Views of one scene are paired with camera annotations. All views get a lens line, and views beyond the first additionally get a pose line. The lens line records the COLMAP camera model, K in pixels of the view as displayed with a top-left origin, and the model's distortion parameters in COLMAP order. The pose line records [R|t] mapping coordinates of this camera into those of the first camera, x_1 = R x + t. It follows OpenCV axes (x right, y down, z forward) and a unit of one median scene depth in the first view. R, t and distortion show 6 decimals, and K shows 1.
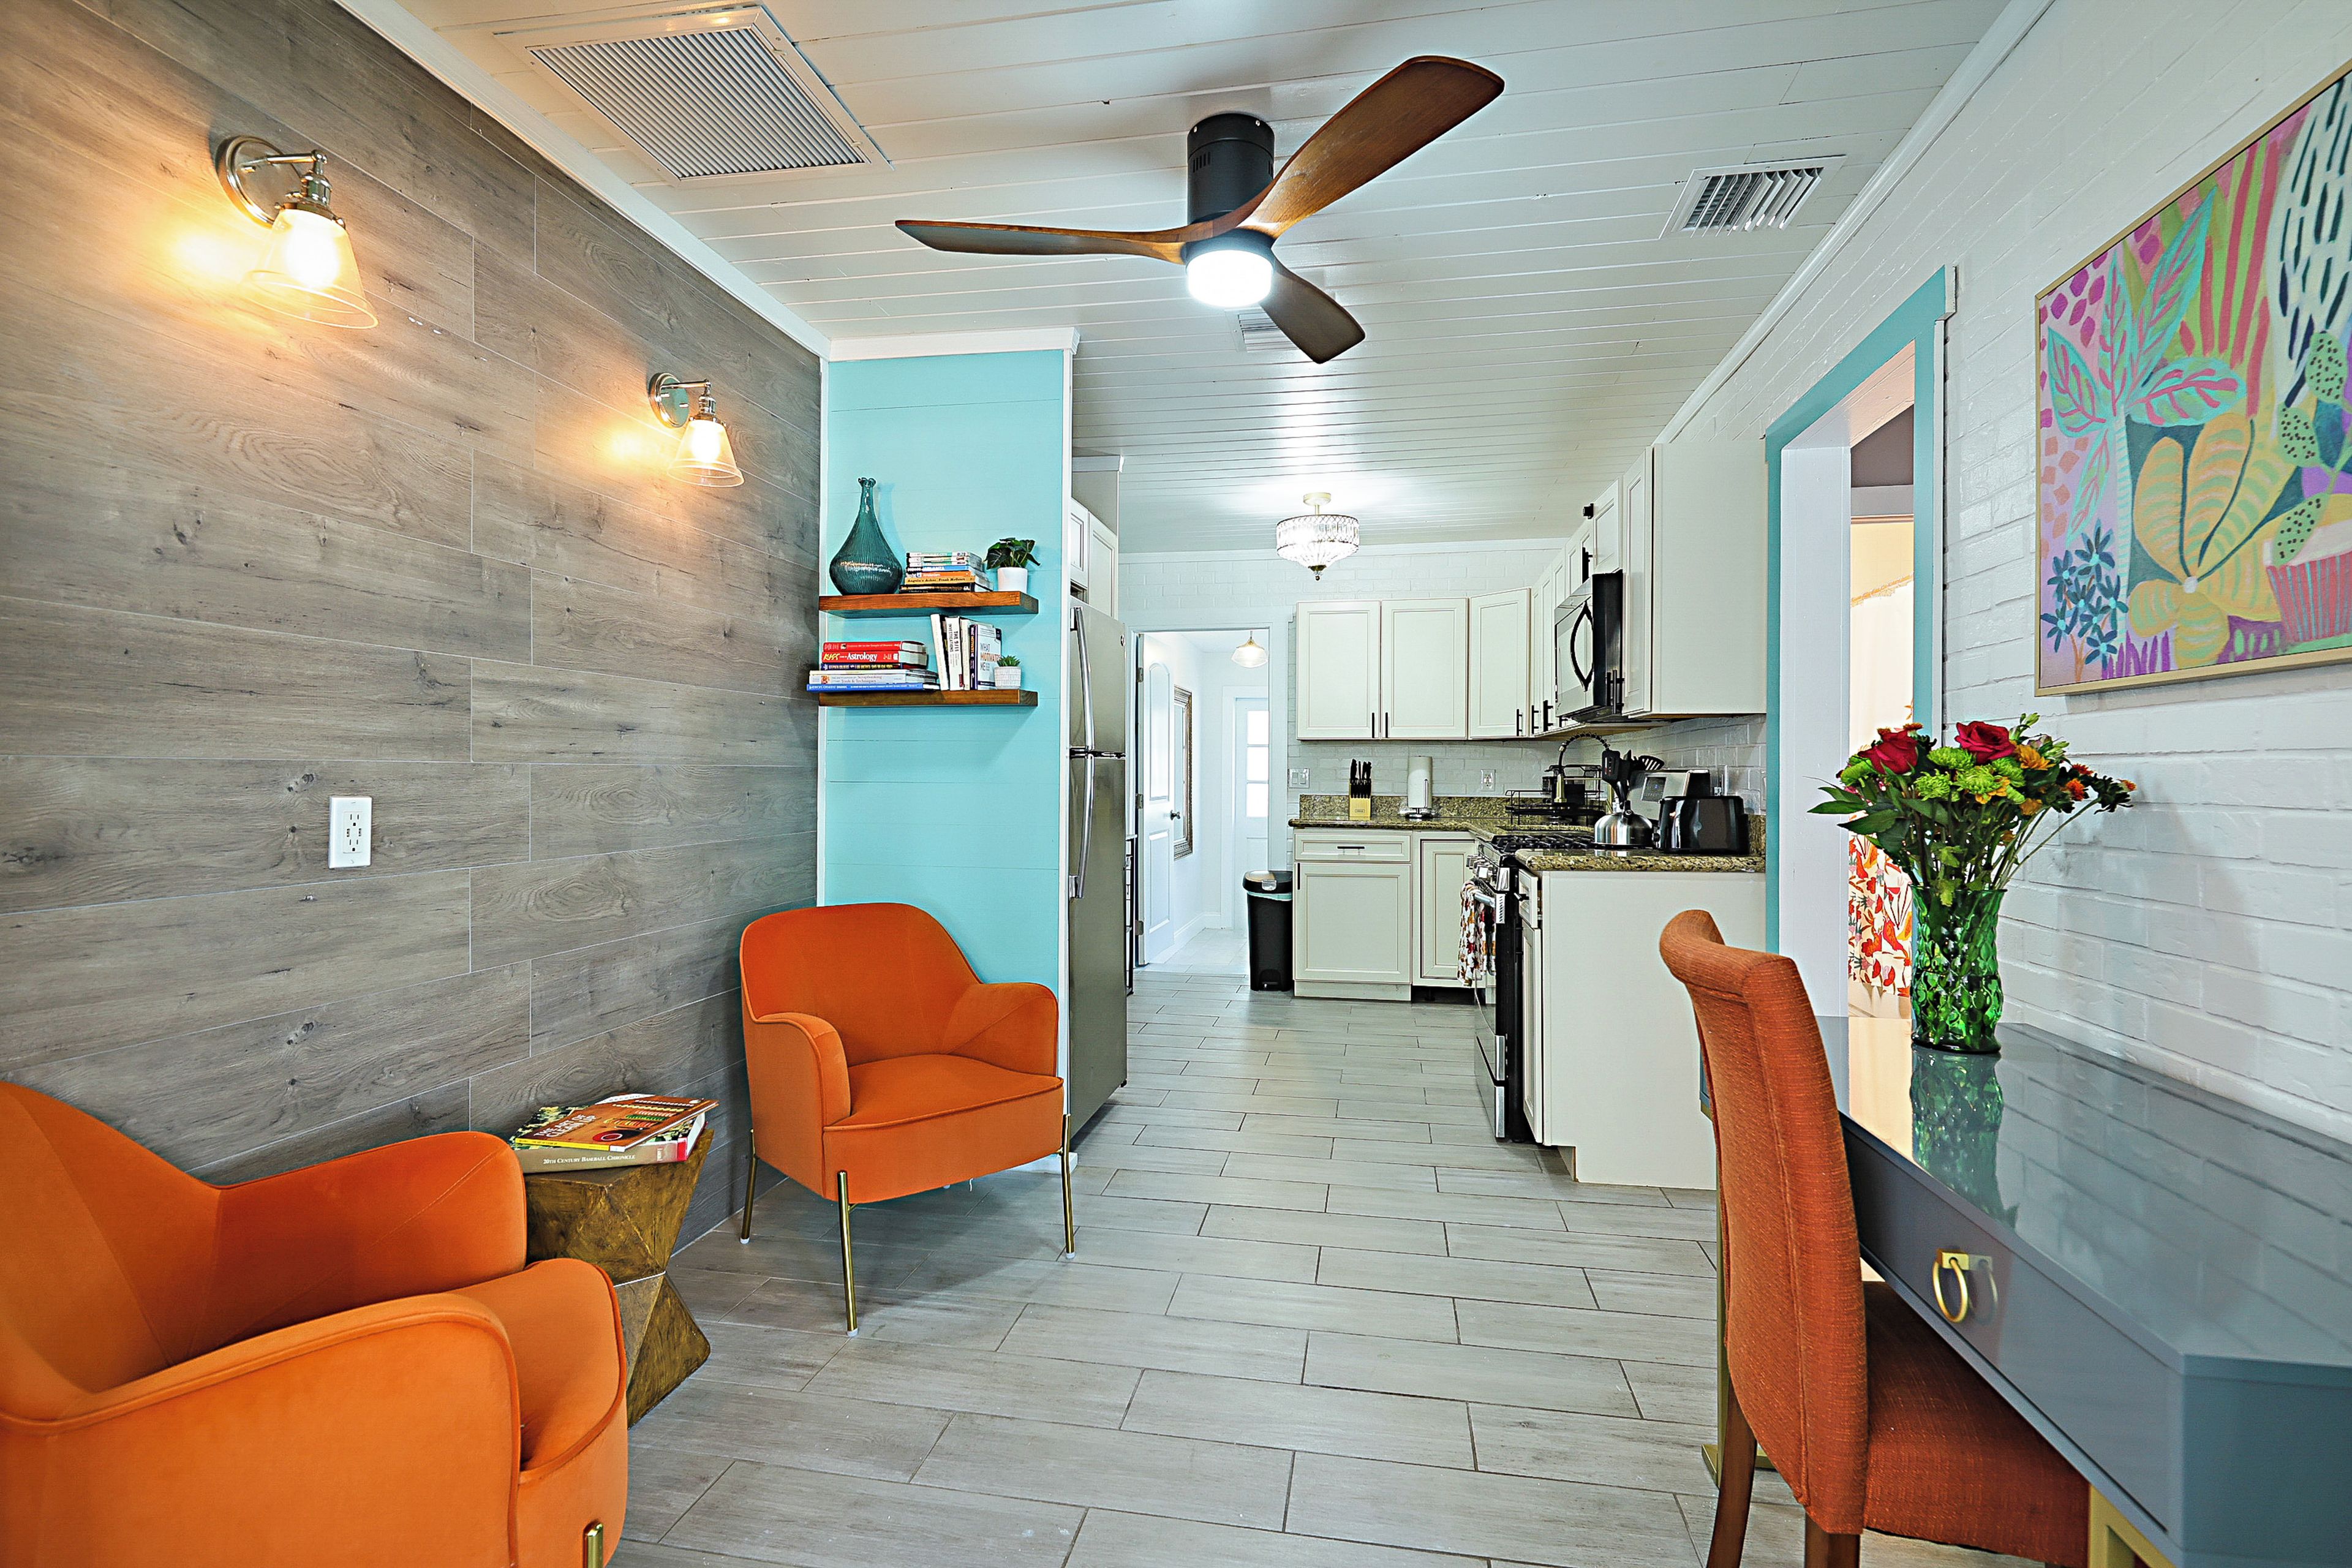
lens RADIAL K [[1102.2, 0, 1176.0], [0, 1102.2, 784.0], [0, 0, 1]] dist [-0.000212, -0.000673]
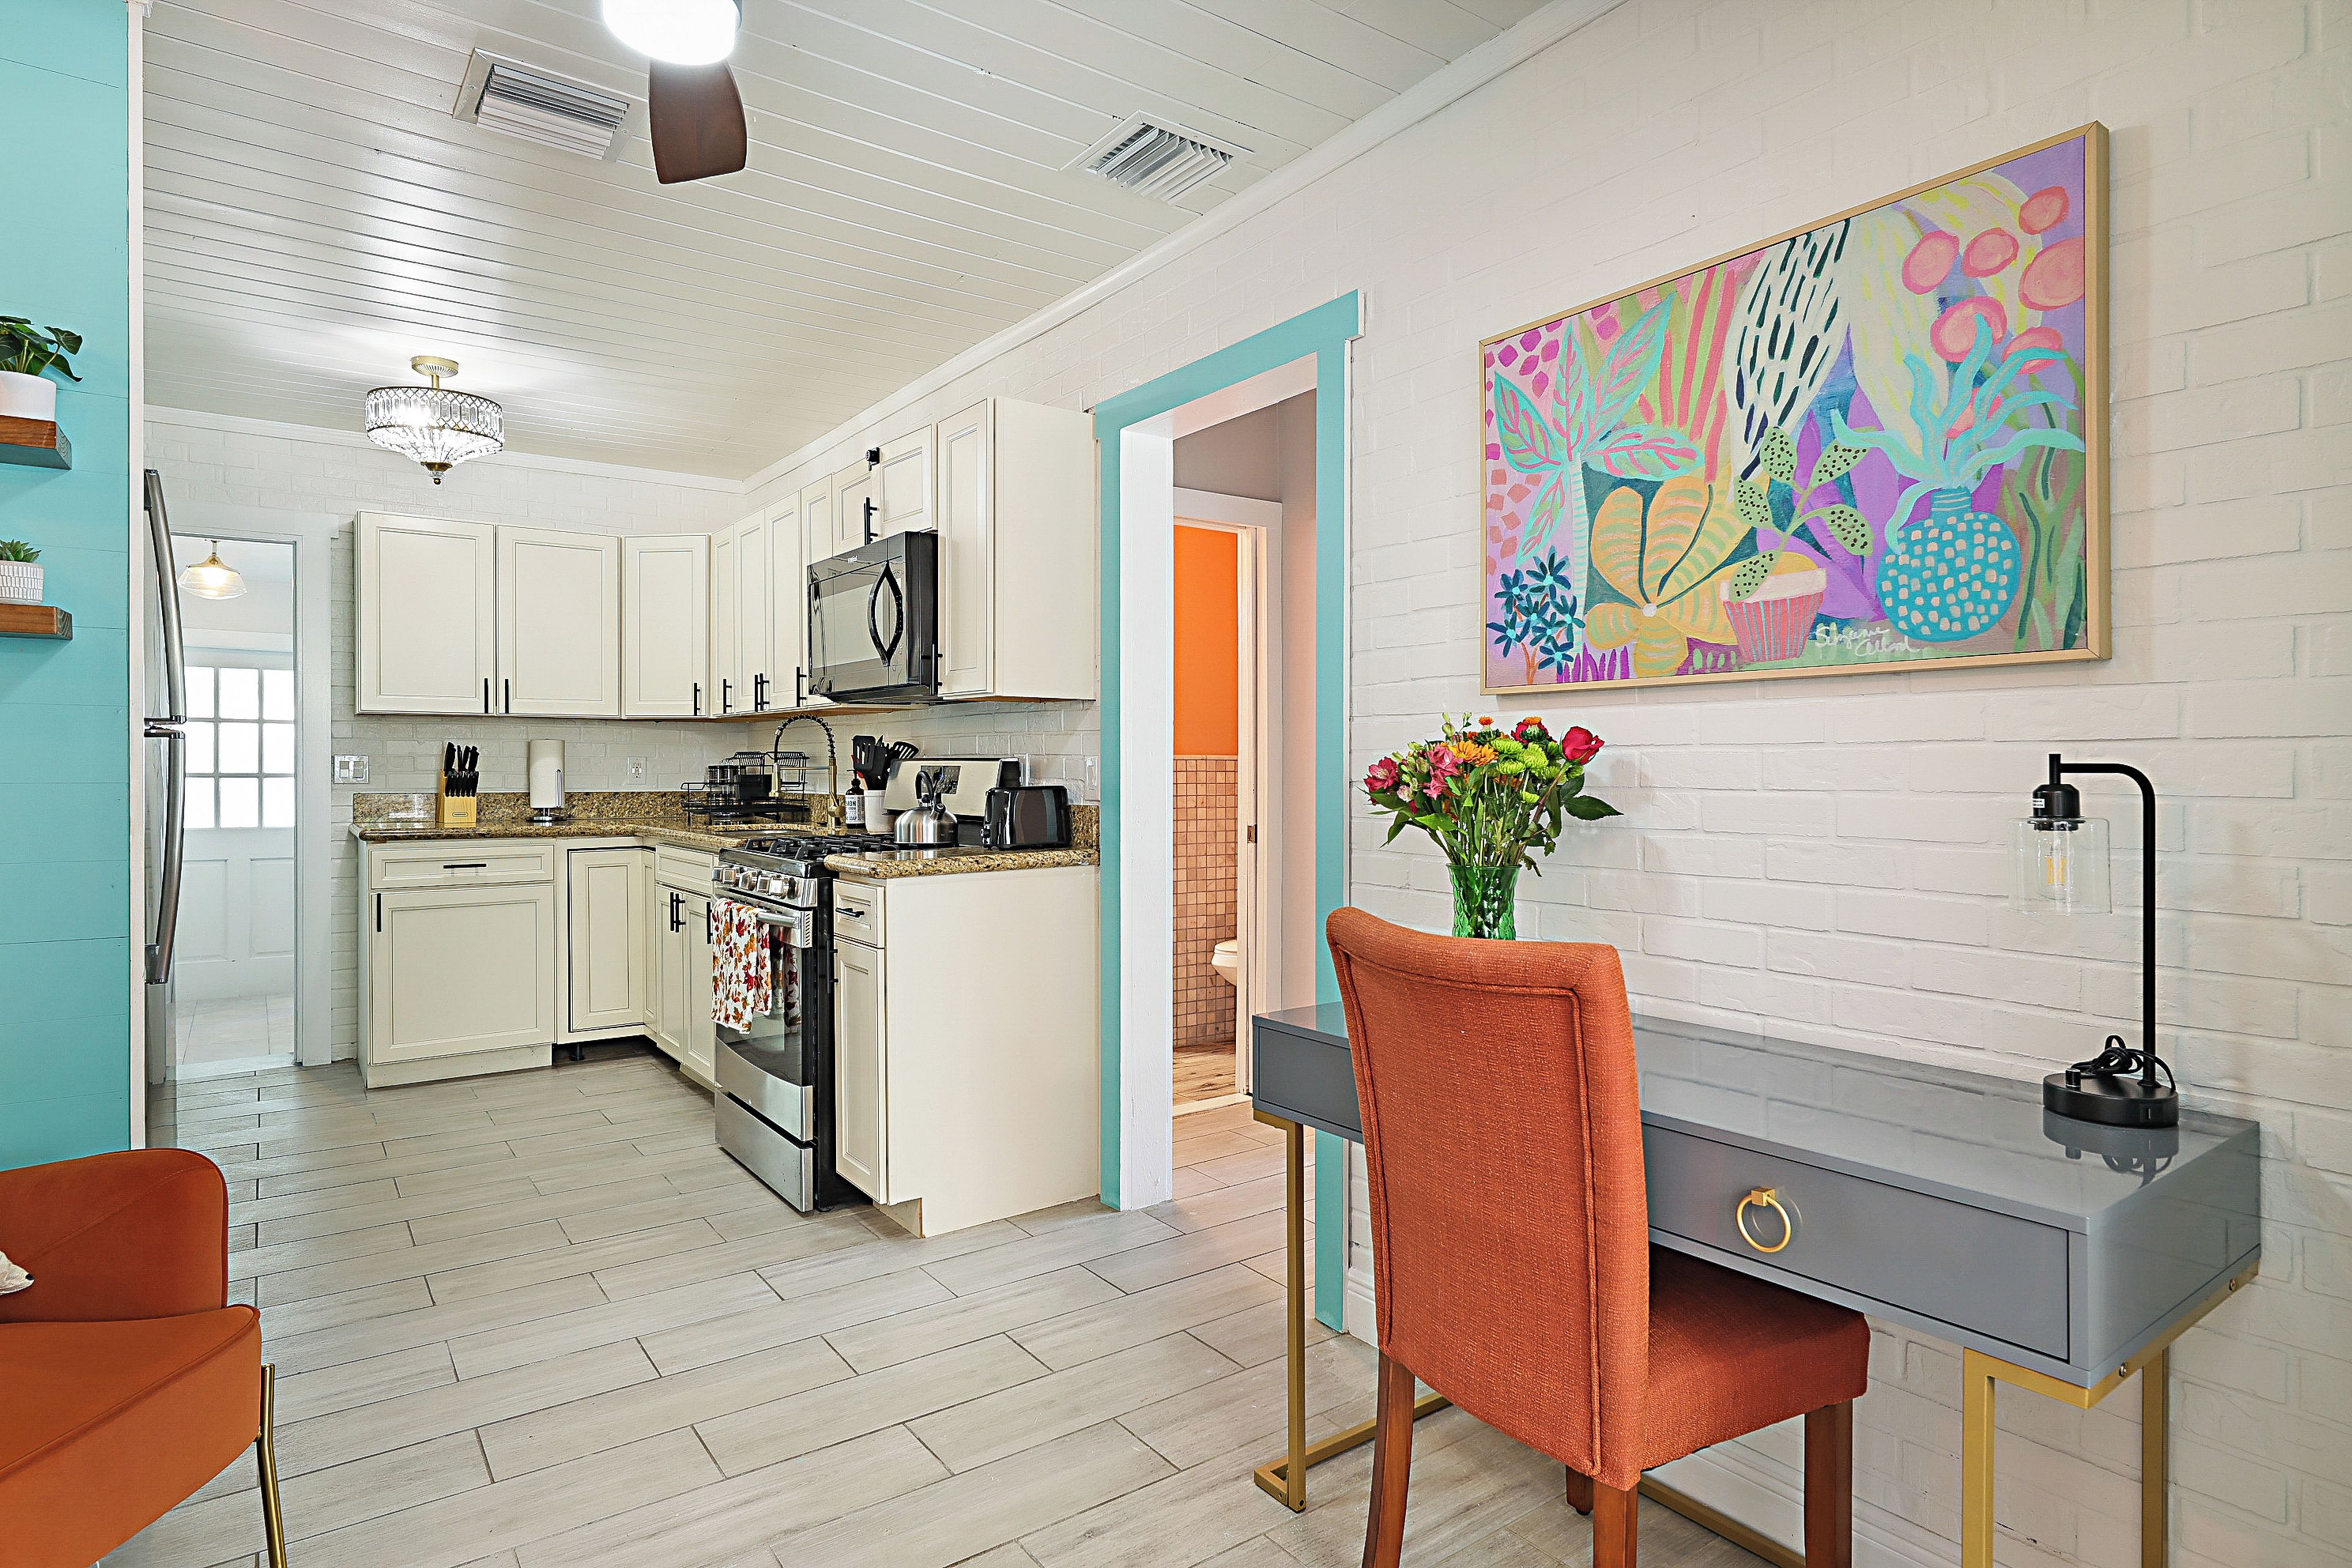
lens RADIAL K [[1256.6, 0, 1176.0], [0, 1256.6, 784.0], [0, 0, 1]] dist [0.006202, 0.000116]
pose [[0.686060, -0.013978, 0.727411, -0.401669], [0.007797, 0.999899, 0.011861, -0.005391], [-0.727504, -0.002465, 0.686099, 0.354330]]
